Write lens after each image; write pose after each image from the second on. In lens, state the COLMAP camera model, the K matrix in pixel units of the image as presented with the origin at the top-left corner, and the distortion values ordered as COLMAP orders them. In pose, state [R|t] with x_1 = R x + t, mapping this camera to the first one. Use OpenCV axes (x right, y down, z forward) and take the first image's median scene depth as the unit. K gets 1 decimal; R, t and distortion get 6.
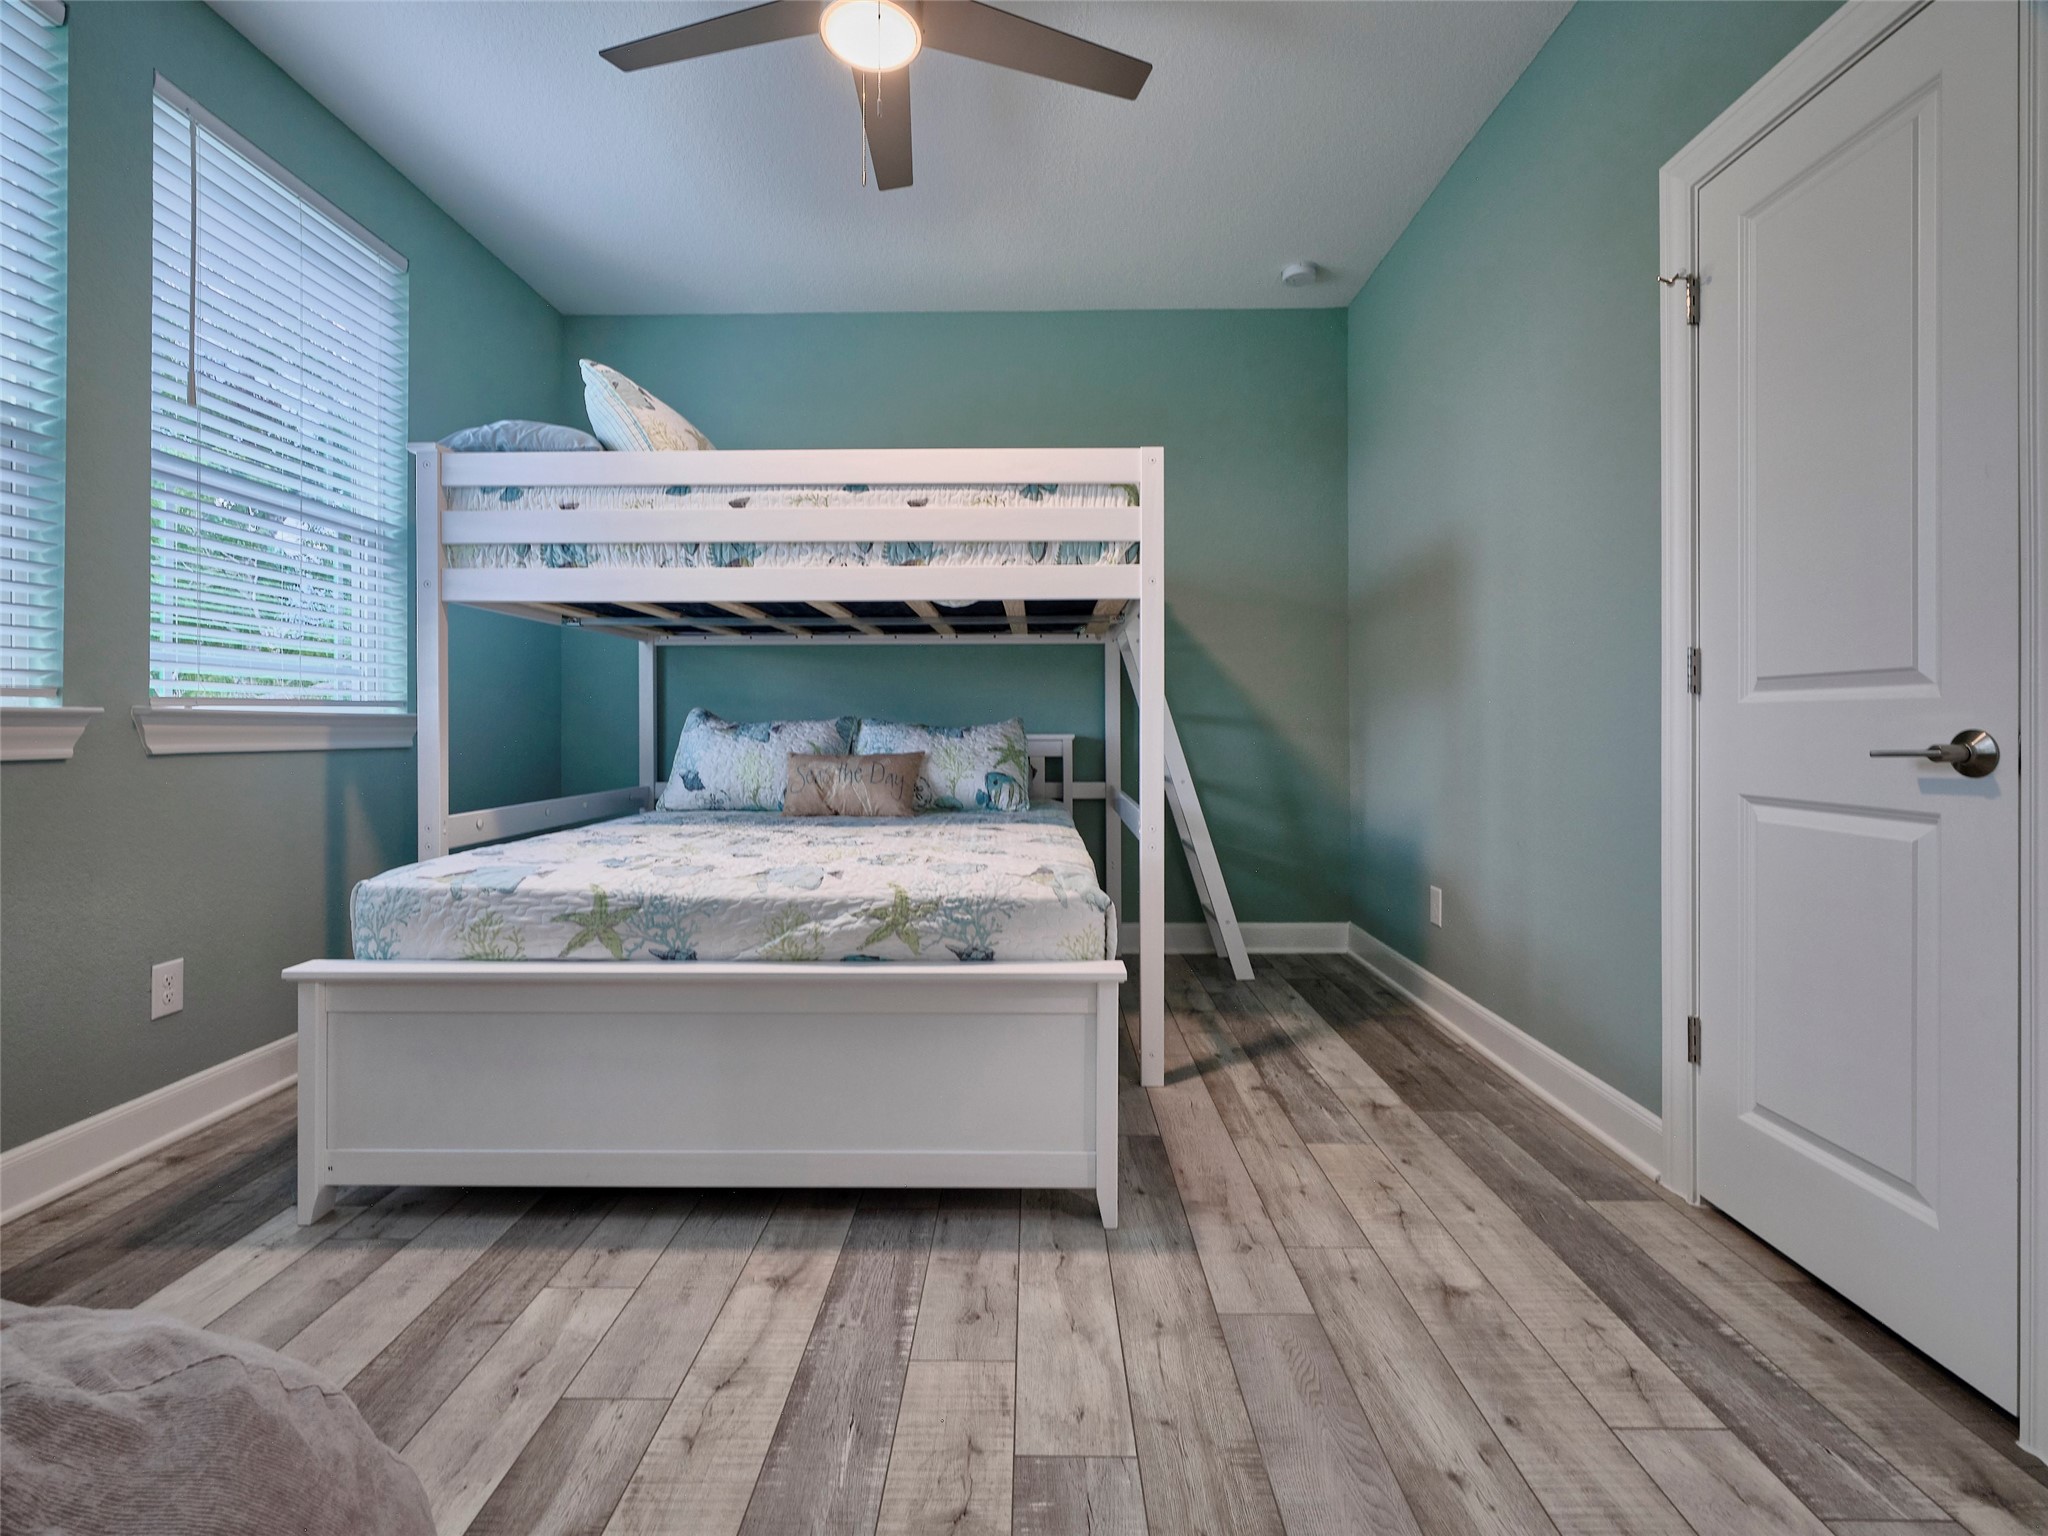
lens RADIAL K [[928.4, 0, 1012.1], [0, 928.4, 715.1], [0, 0, 1]] dist [-0.005095, 0.002315]
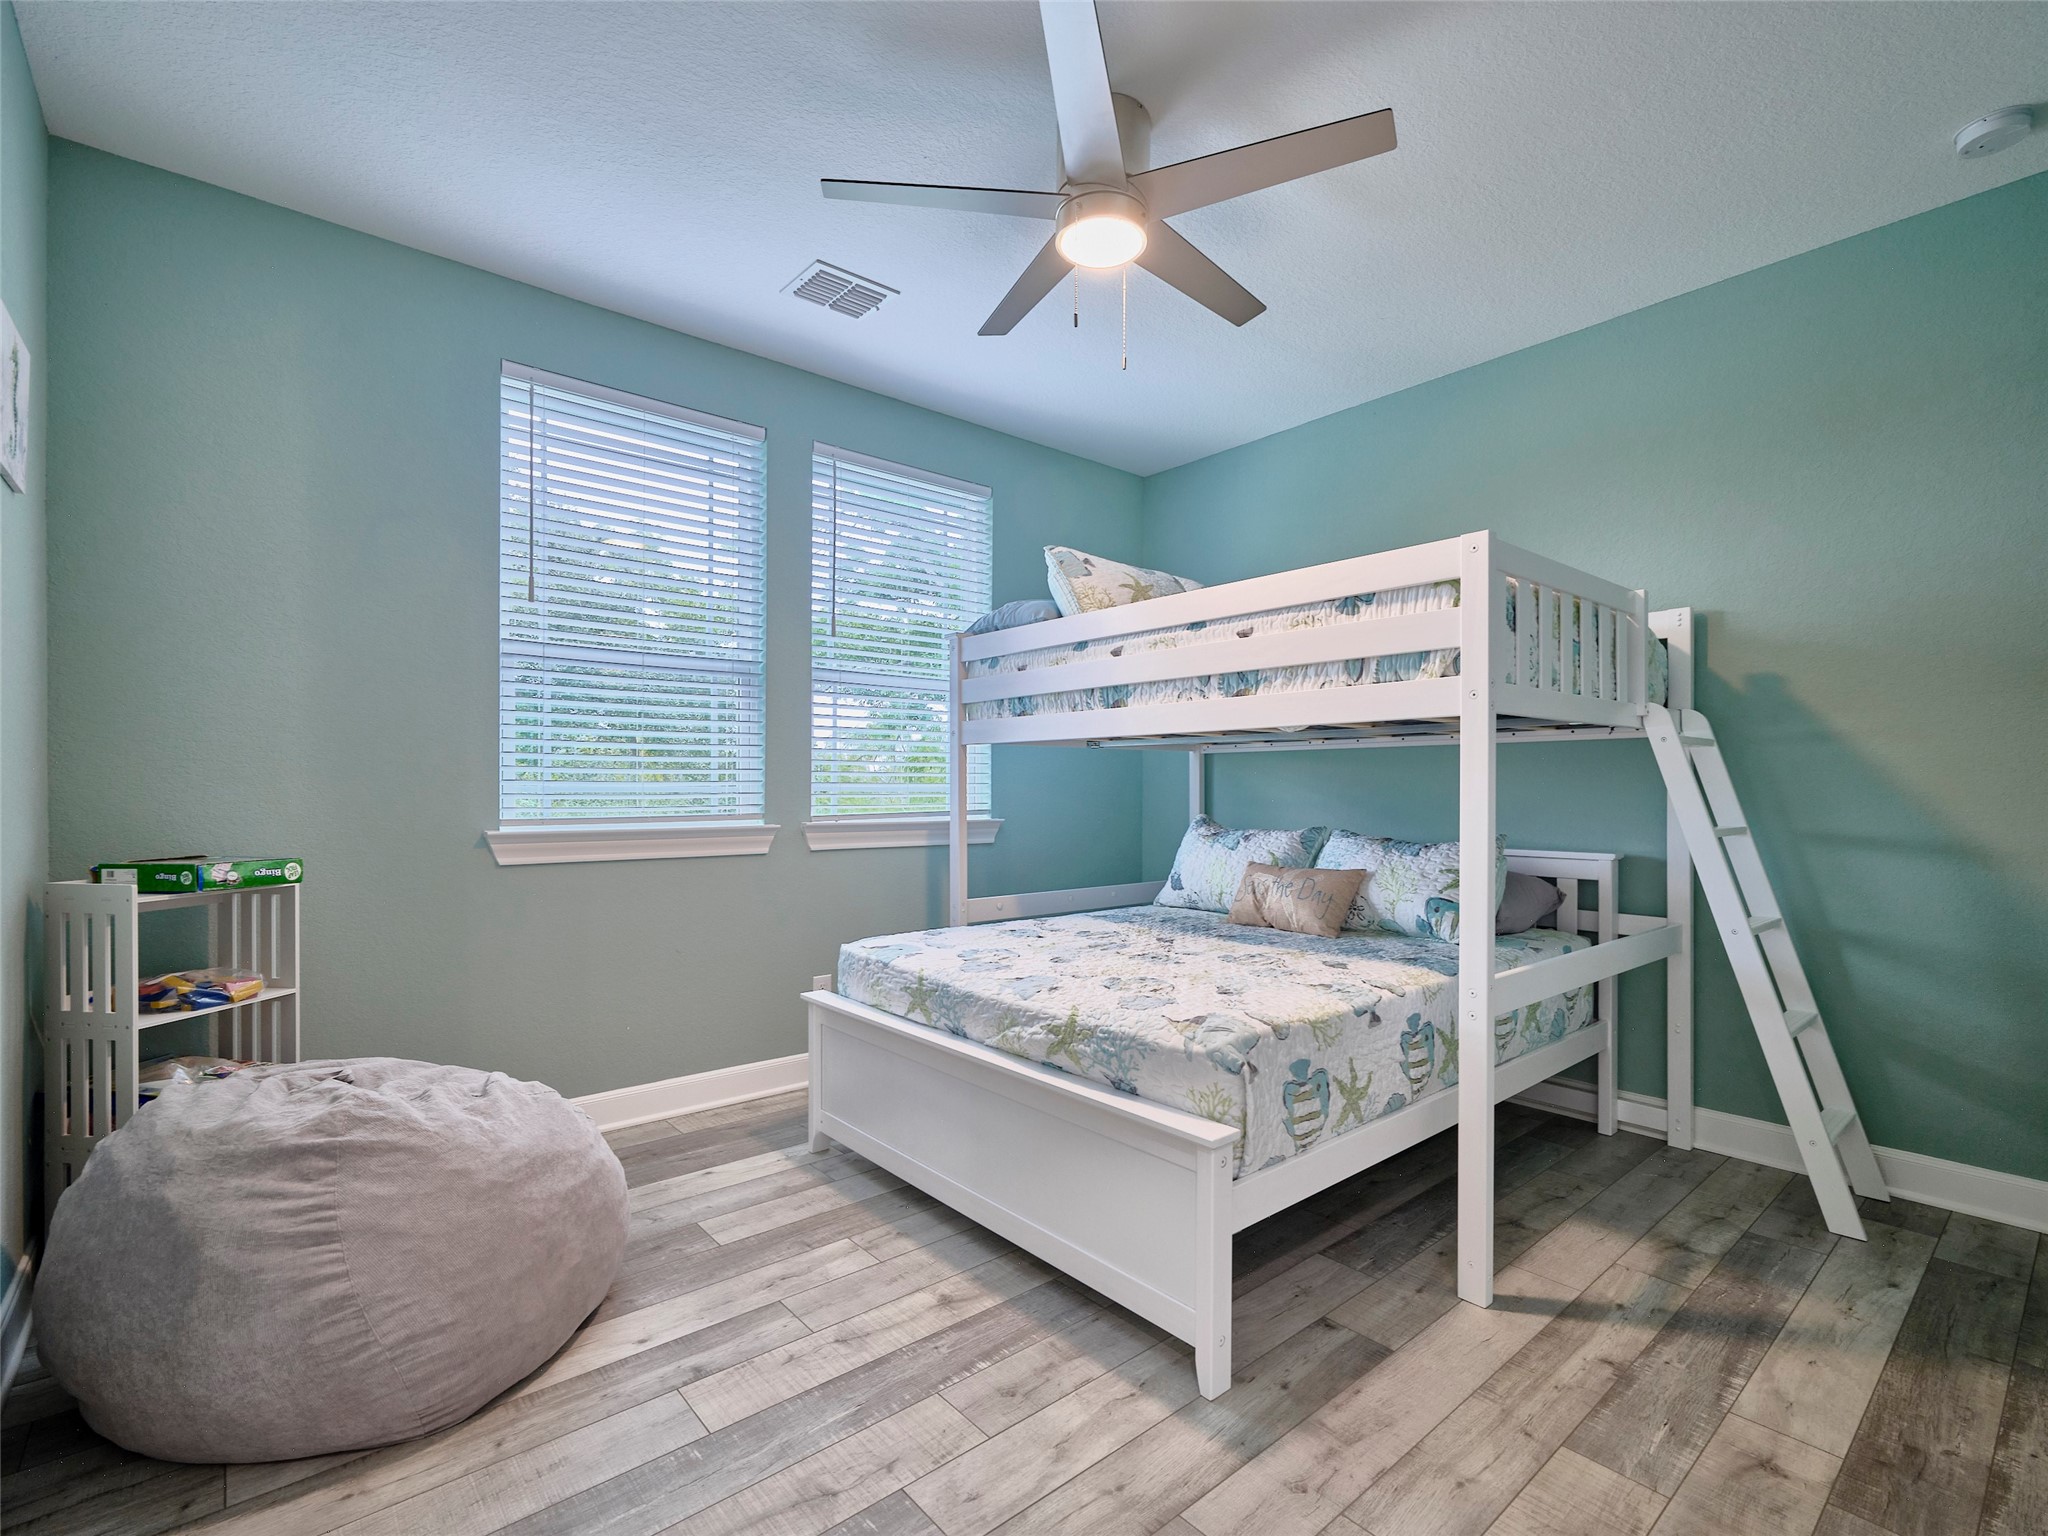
lens RADIAL K [[928.4, 0, 1026.6], [0, 928.4, 785.1], [0, 0, 1]] dist [-0.005095, 0.002315]
pose [[0.661809, -0.001222, -0.749672, 0.501917], [0.007254, 0.999962, 0.004774, -0.069728], [0.749638, -0.008597, 0.661793, 0.151309]]
